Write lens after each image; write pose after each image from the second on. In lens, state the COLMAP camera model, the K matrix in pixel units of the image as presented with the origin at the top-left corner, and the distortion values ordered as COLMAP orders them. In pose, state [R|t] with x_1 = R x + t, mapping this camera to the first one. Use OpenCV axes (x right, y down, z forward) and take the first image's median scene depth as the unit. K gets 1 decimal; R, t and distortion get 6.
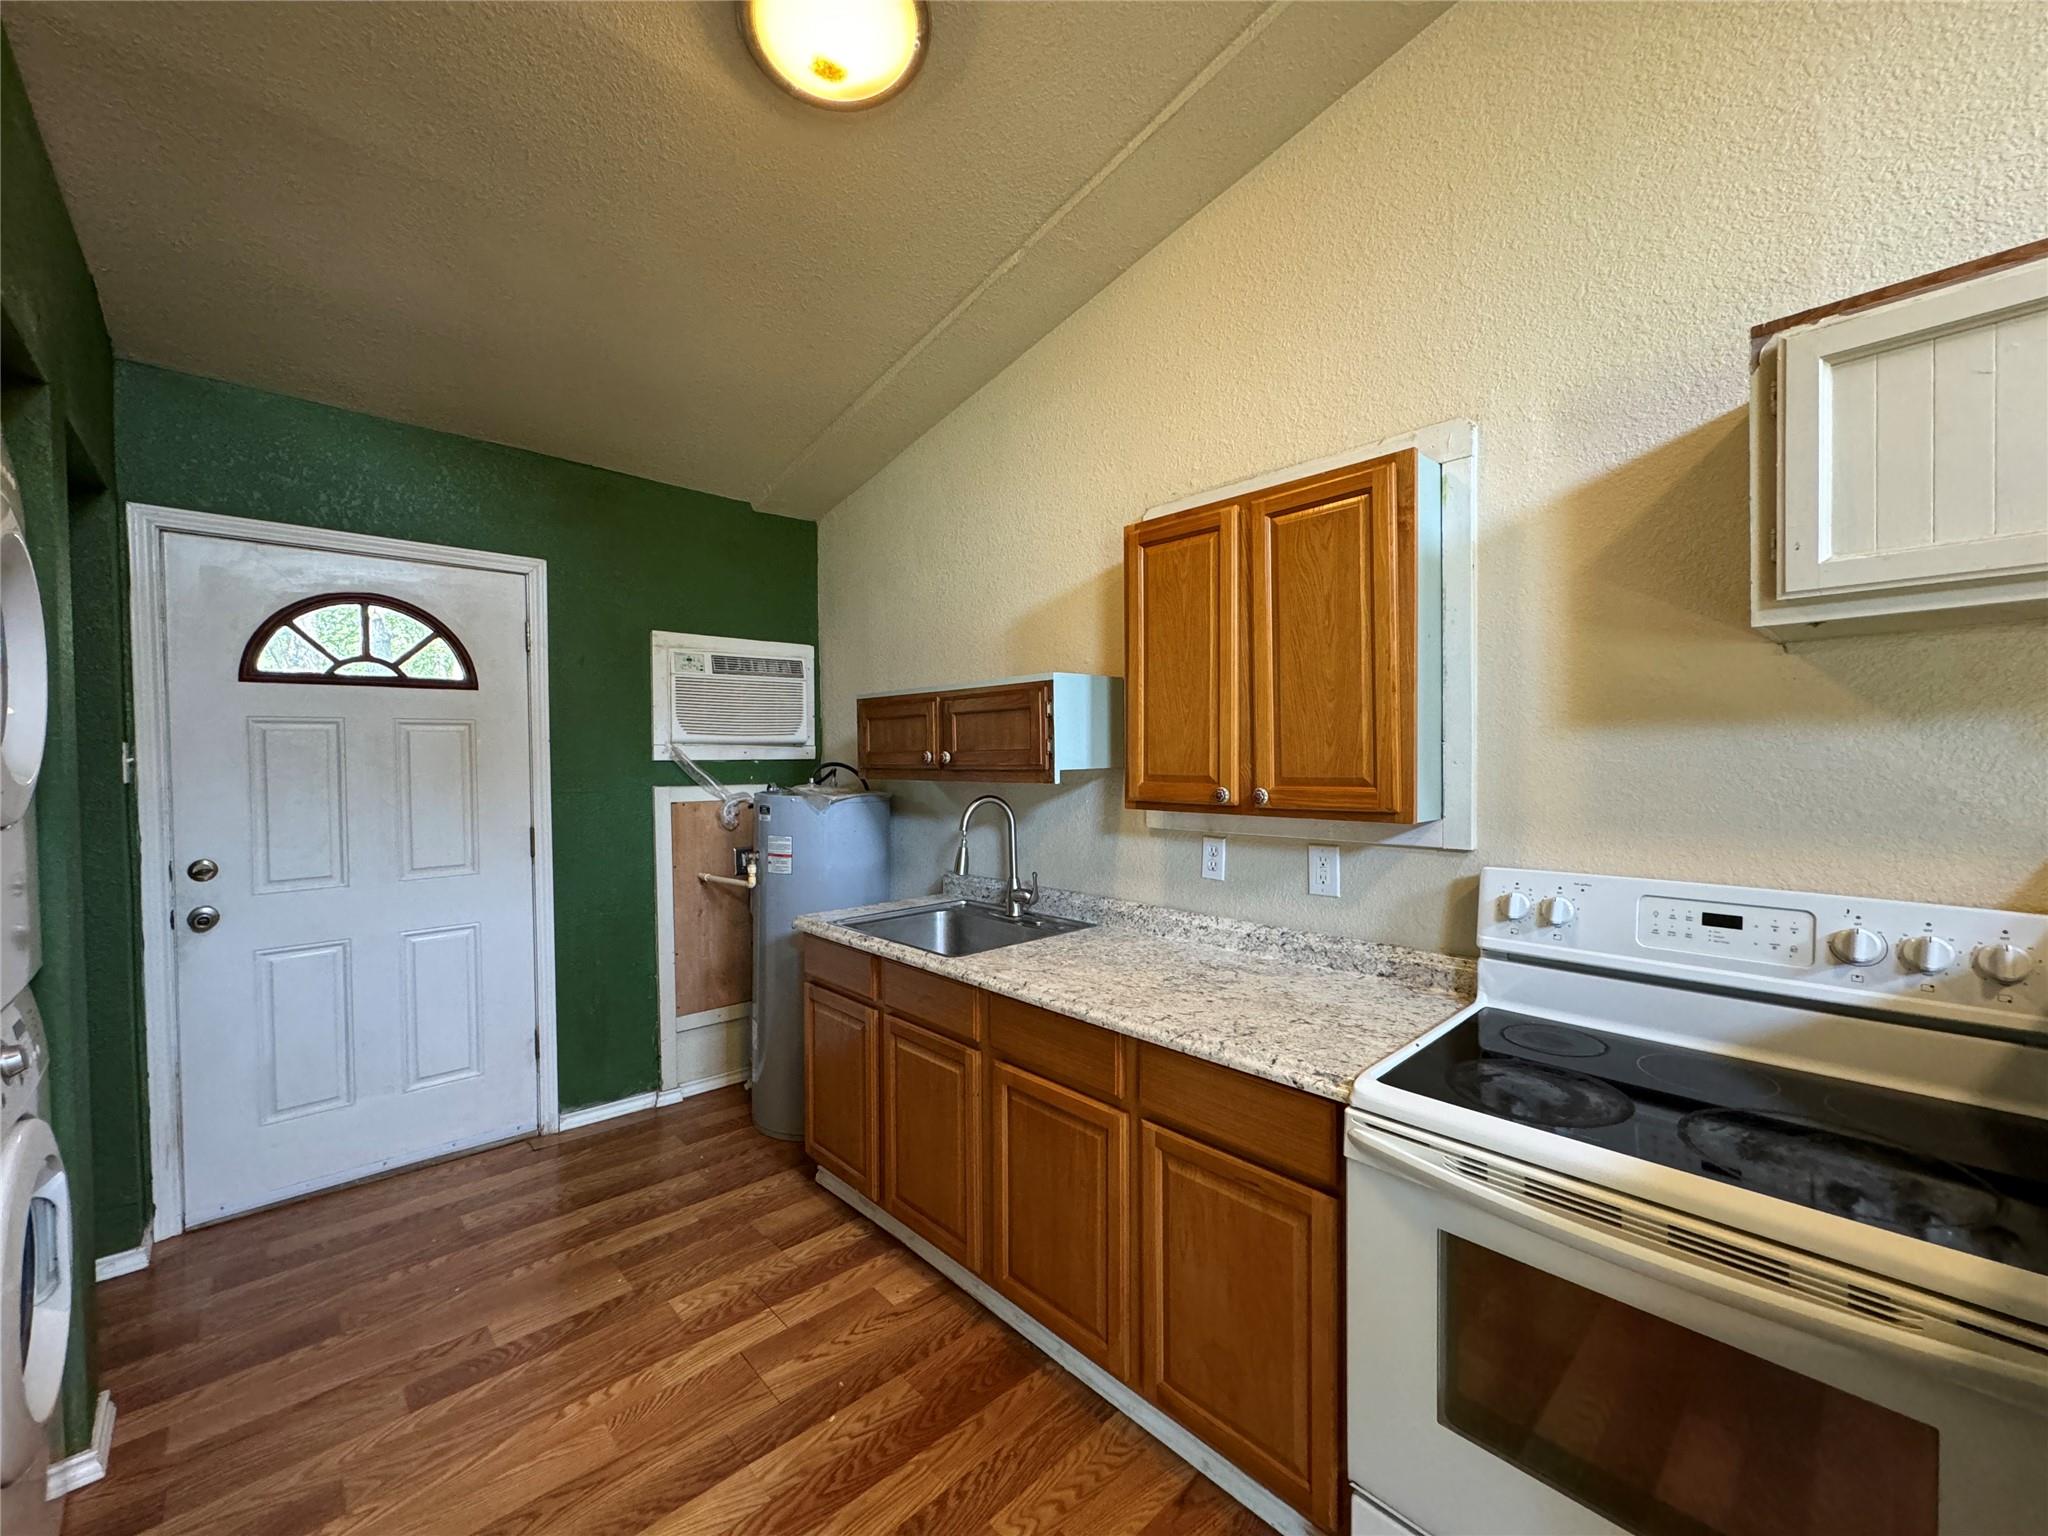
lens RADIAL K [[813.2, 0, 1019.8], [0, 813.2, 769.5], [0, 0, 1]] dist [-0.000580, -0.000130]
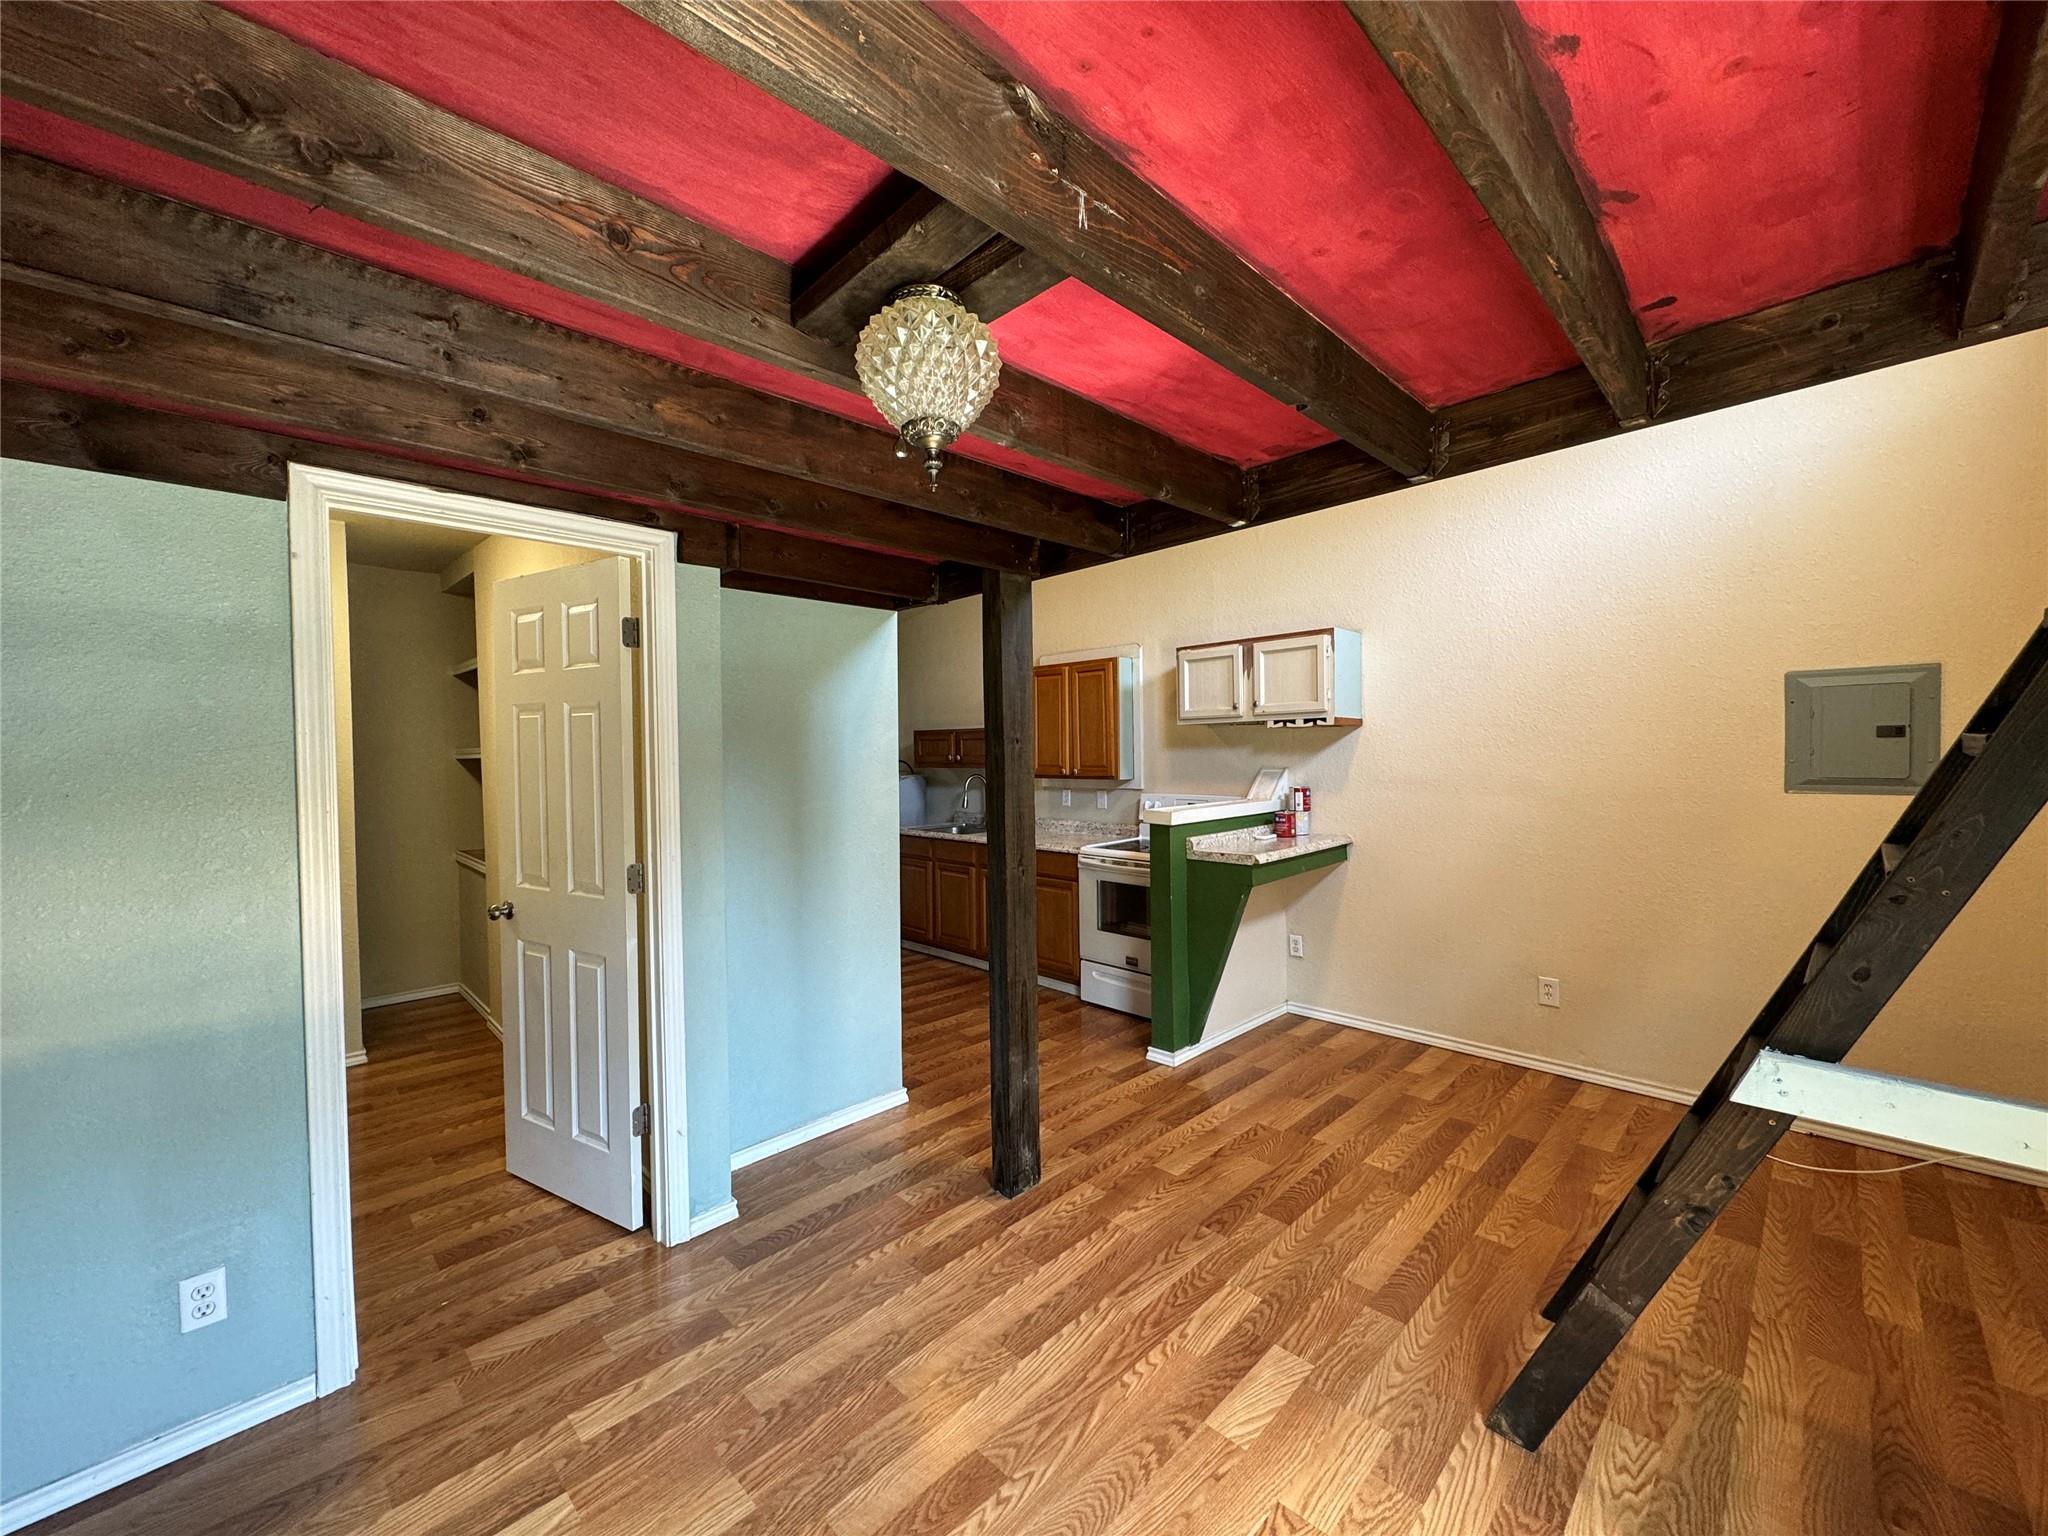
lens RADIAL K [[813.2, 0, 1026.3], [0, 813.2, 765.2], [0, 0, 1]] dist [-0.000580, -0.000130]
pose [[0.999221, -0.005450, 0.039087, 0.013775], [0.005423, 0.999985, 0.000776, 0.005744], [-0.039090, -0.000563, 0.999236, -1.355464]]
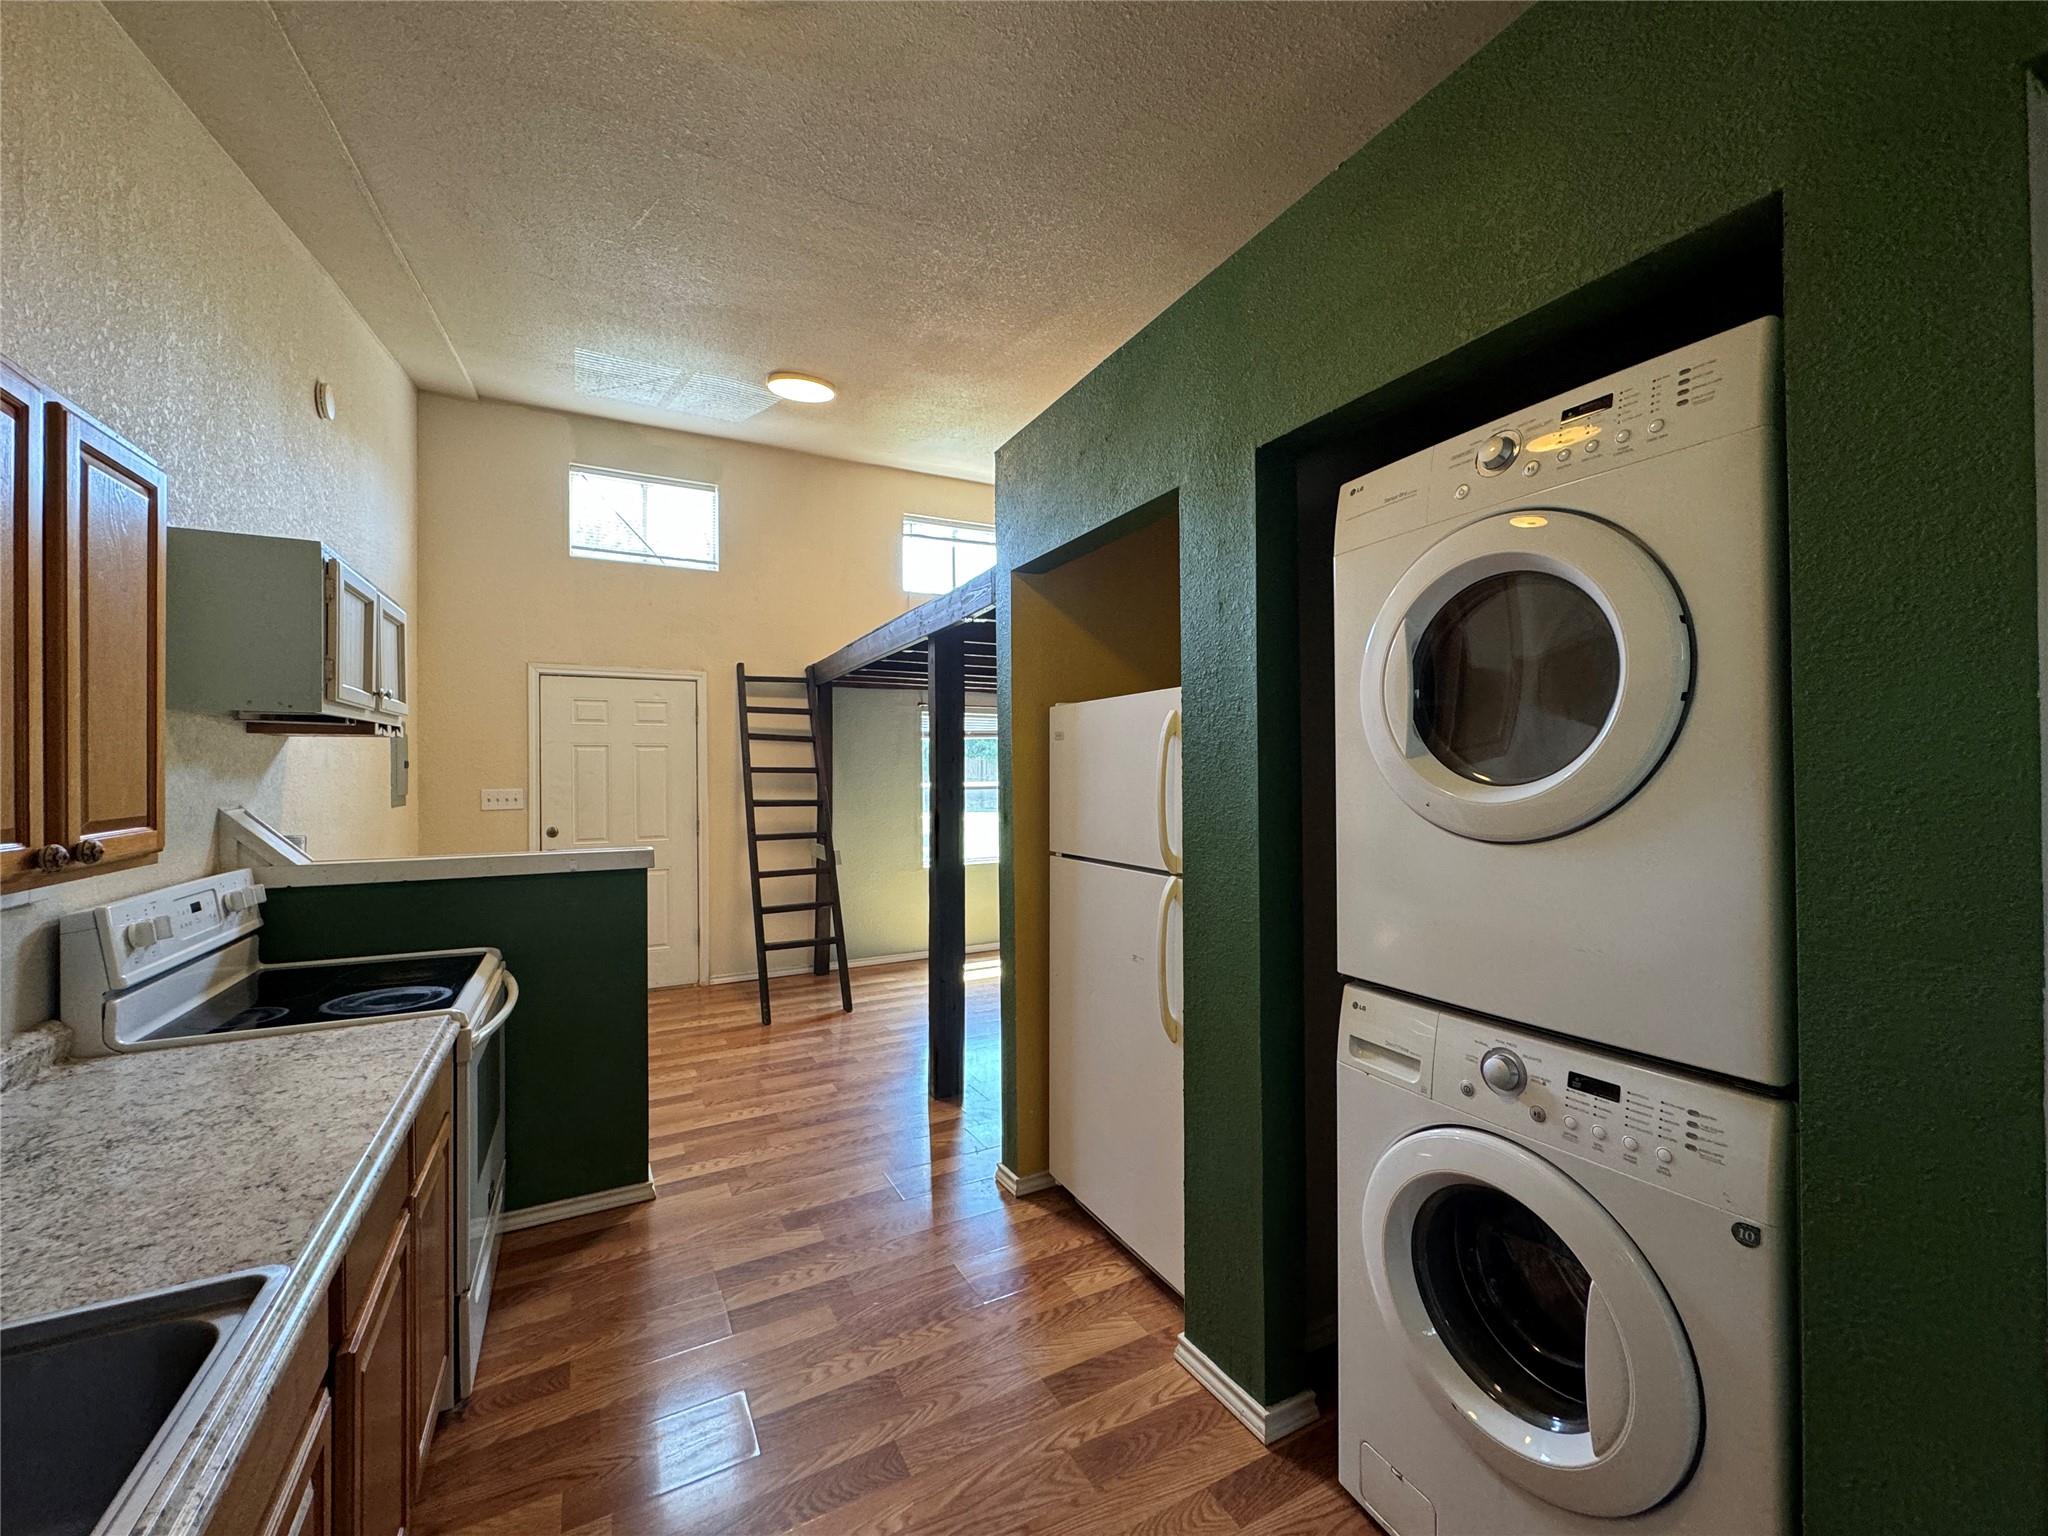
lens RADIAL K [[813.2, 0, 1020.9], [0, 813.2, 771.0], [0, 0, 1]] dist [-0.000580, -0.000130]
pose [[-0.965317, 0.015115, 0.260641, -0.472264], [0.019737, 0.999691, 0.015126, -0.022337], [-0.260332, 0.019746, -0.965317, 1.078740]]
